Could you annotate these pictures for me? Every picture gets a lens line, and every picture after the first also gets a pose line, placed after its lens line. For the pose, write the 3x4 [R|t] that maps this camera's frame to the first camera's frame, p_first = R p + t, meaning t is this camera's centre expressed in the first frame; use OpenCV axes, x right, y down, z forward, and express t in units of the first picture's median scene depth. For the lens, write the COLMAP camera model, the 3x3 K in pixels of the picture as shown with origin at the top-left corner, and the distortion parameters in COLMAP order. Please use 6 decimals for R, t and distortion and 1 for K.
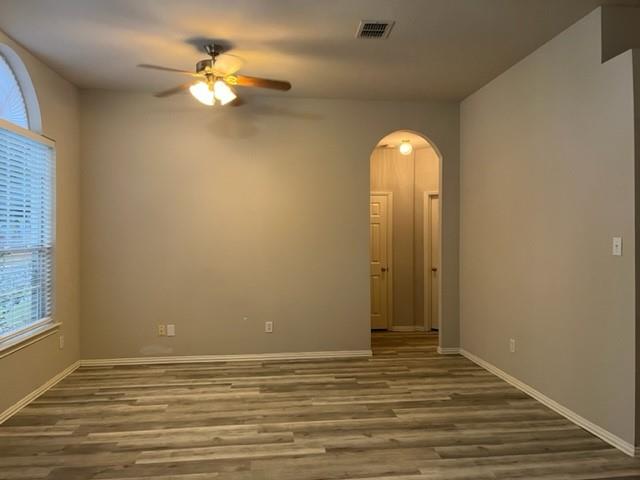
lens RADIAL K [[484.1, 0, 315.7], [0, 484.1, 241.8], [0, 0, 1]] dist [0.074977, -0.100944]
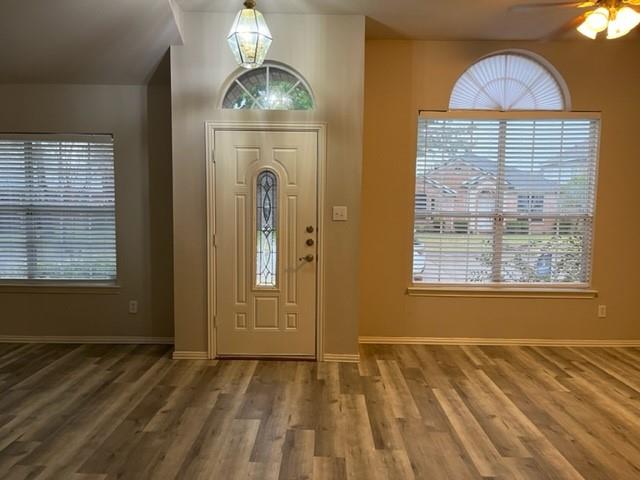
lens RADIAL K [[484.1, 0, 315.7], [0, 484.1, 241.8], [0, 0, 1]] dist [0.074977, -0.100944]
pose [[-0.127687, 0.082959, -0.988339, 0.715305], [-0.023934, 0.995948, 0.086690, -0.012205], [0.991526, 0.034724, -0.125185, 0.716169]]
